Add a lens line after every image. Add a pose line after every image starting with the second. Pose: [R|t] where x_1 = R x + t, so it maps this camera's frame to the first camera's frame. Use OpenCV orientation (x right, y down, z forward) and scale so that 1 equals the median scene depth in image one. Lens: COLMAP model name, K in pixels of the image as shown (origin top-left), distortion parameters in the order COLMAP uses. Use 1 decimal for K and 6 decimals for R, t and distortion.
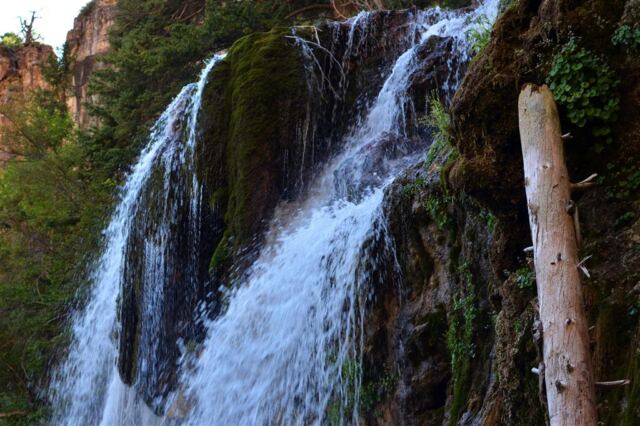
lens RADIAL K [[1051.0, 0, 320.0], [0, 1051.0, 213.0], [0, 0, 1]] dist [-0.145312, 0.071932]
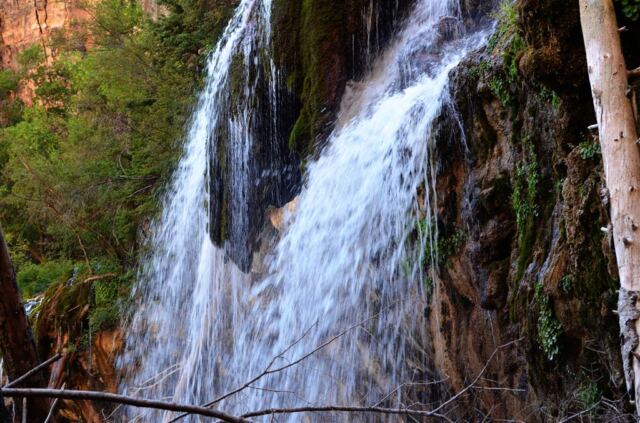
lens RADIAL K [[984.7, 0, 332.5], [0, 984.7, 214.4], [0, 0, 1]] dist [-0.194083, 0.298124]
pose [[0.999263, -0.035130, -0.015454, -0.060044], [0.036957, 0.989369, 0.140651, -0.024409], [0.010349, -0.141118, 0.989939, -0.080780]]
